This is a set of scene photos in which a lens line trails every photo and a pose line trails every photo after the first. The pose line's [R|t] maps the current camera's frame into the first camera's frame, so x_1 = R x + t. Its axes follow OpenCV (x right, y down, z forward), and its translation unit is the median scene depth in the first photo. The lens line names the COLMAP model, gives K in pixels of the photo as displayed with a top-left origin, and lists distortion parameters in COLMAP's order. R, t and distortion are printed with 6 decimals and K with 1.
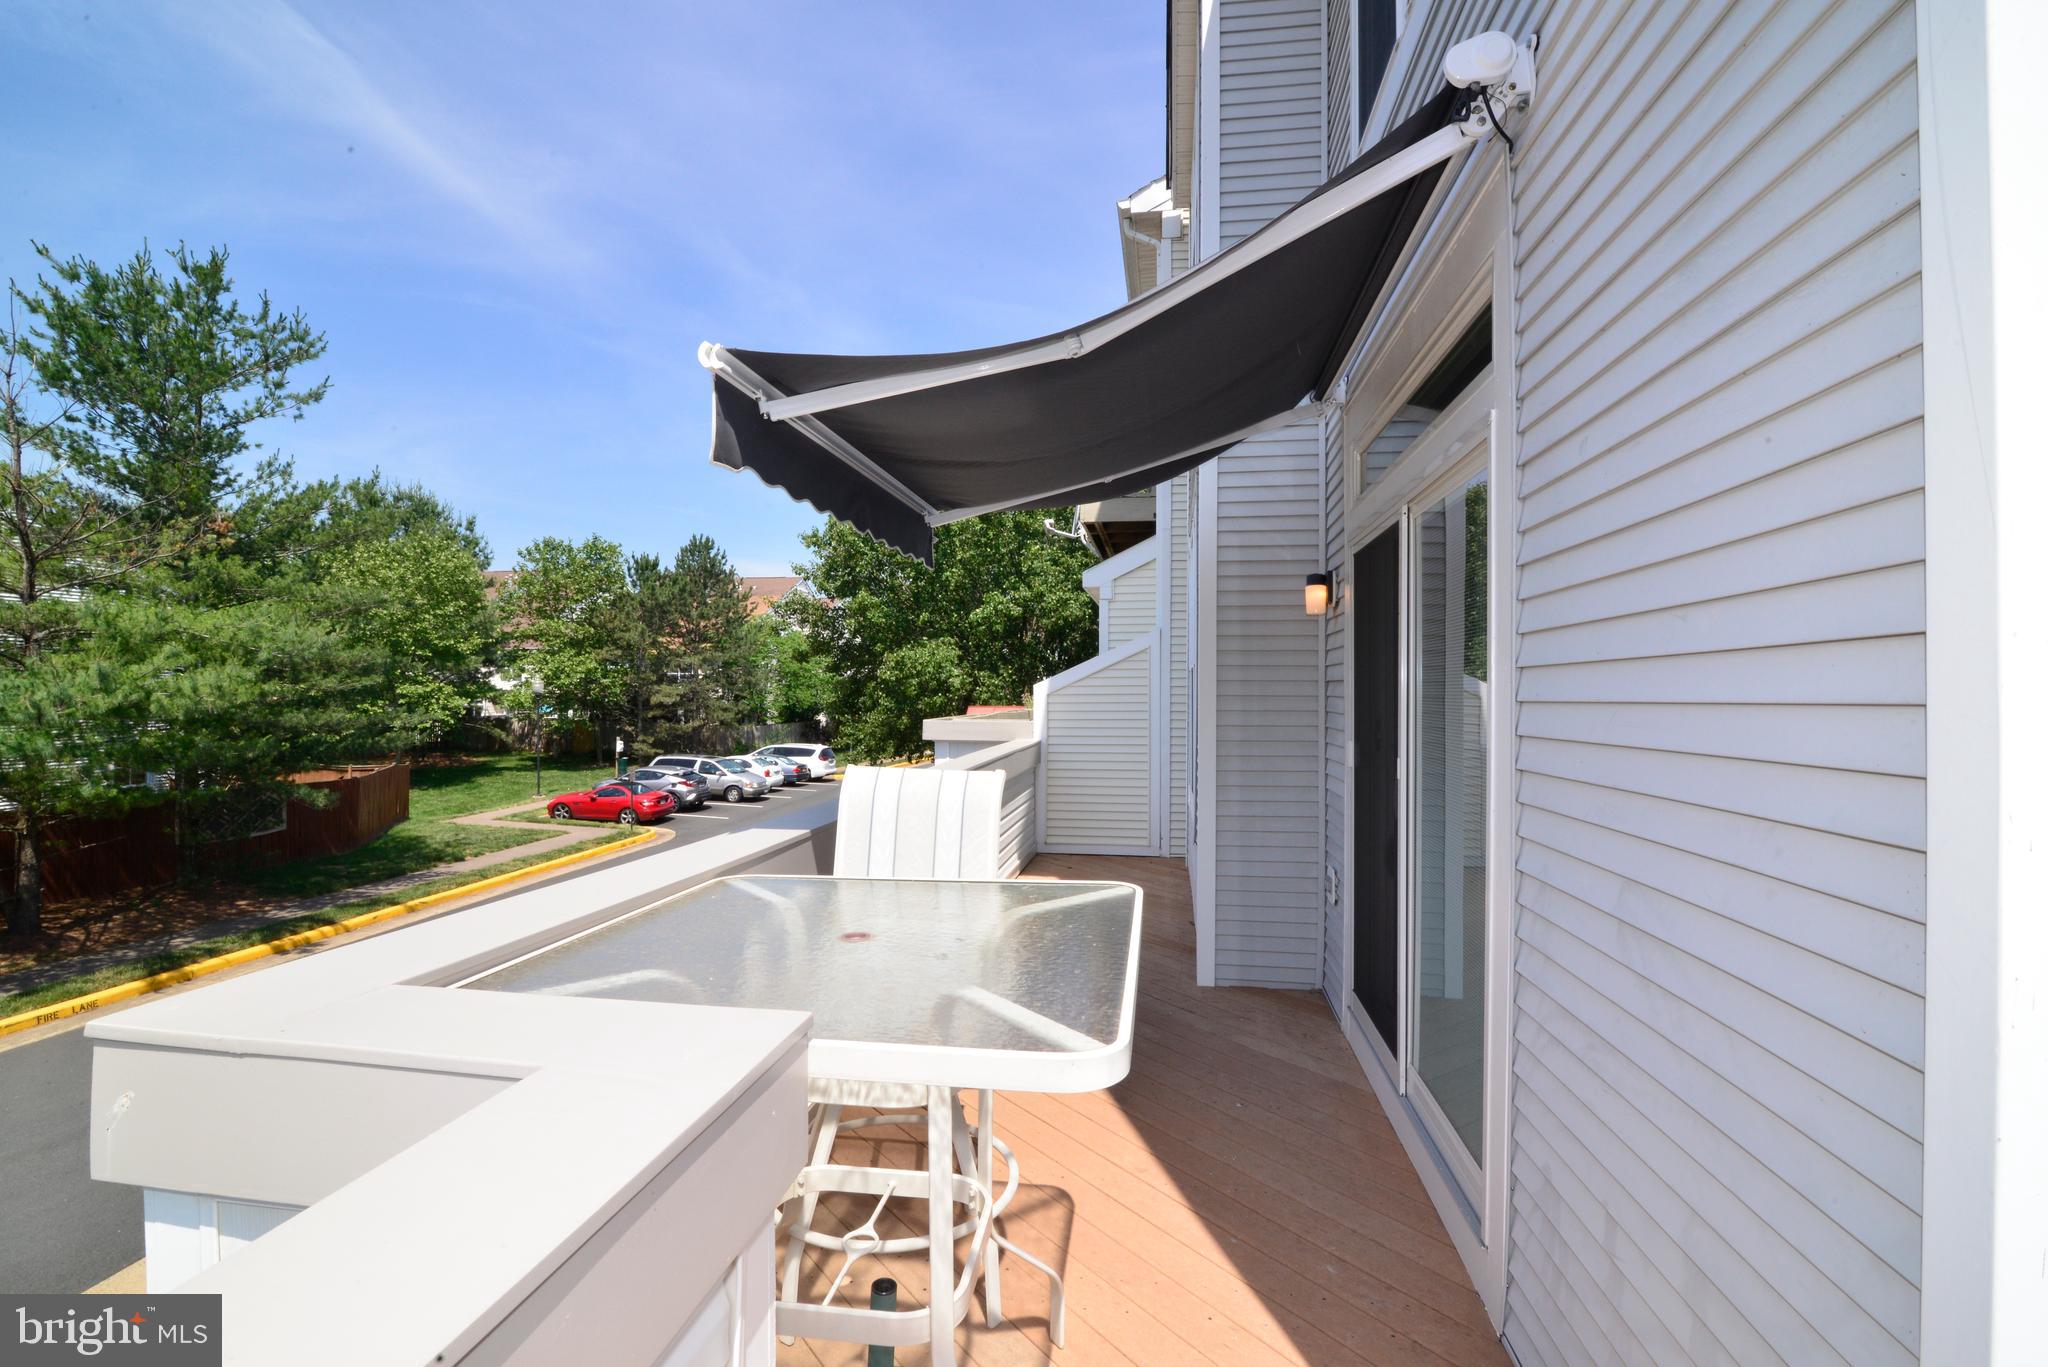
lens RADIAL K [[961.1, 0, 1010.7], [0, 961.1, 690.4], [0, 0, 1]] dist [-0.020265, 0.000456]
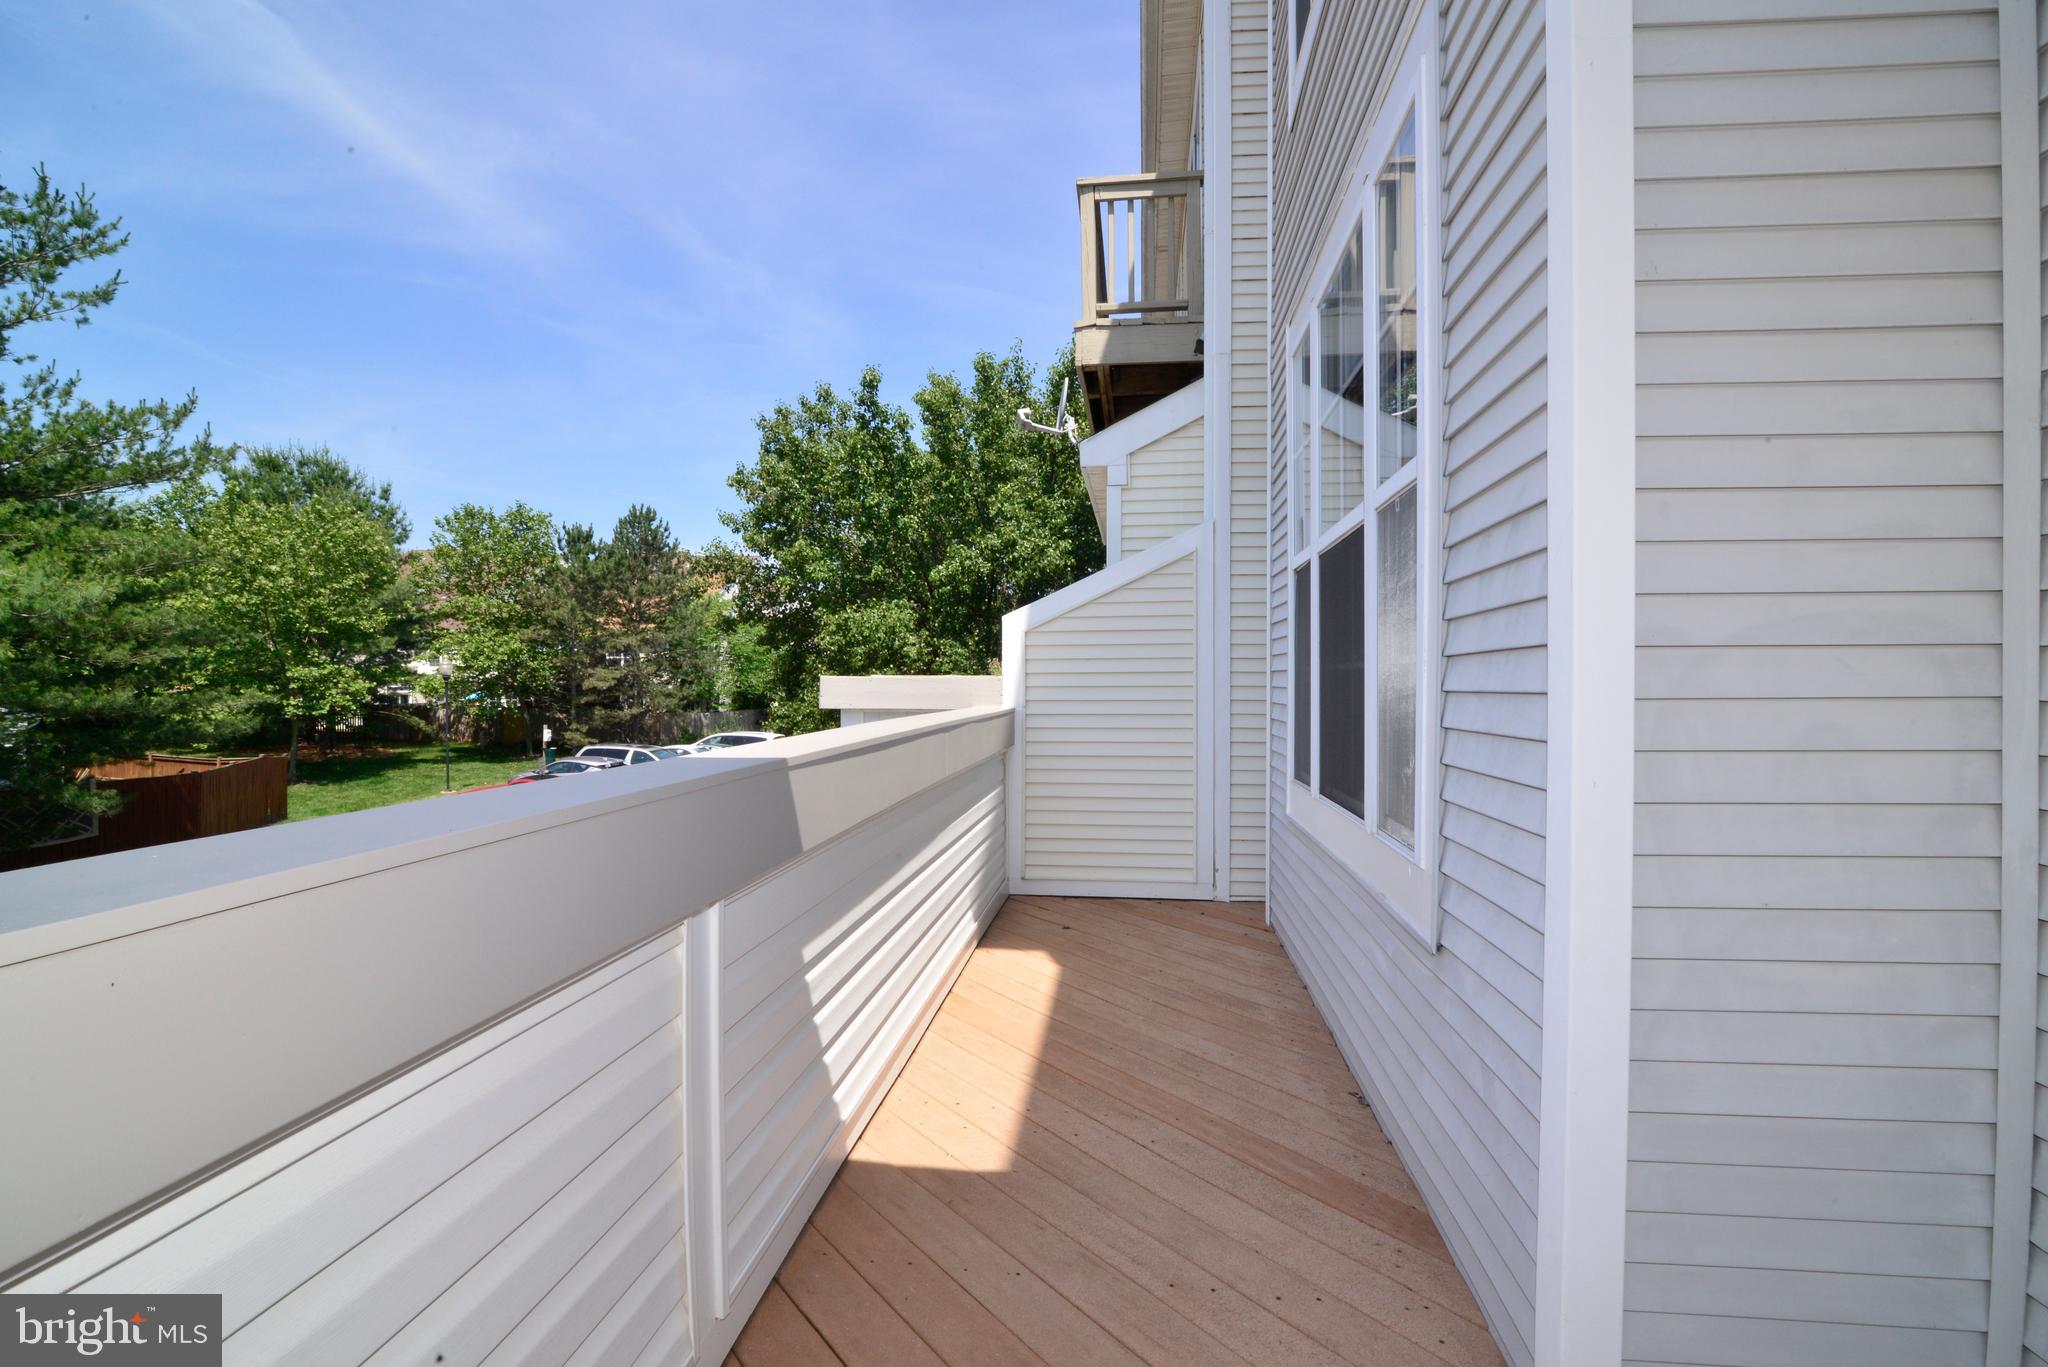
lens RADIAL K [[930.0, 0, 1008.2], [0, 930.0, 688.3], [0, 0, 1]] dist [-0.017622, 0.001109]
pose [[0.999624, -0.003421, 0.027211, 0.003113], [0.003251, 0.999975, 0.006285, 0.009658], [-0.027232, -0.006194, 0.999610, 0.112443]]
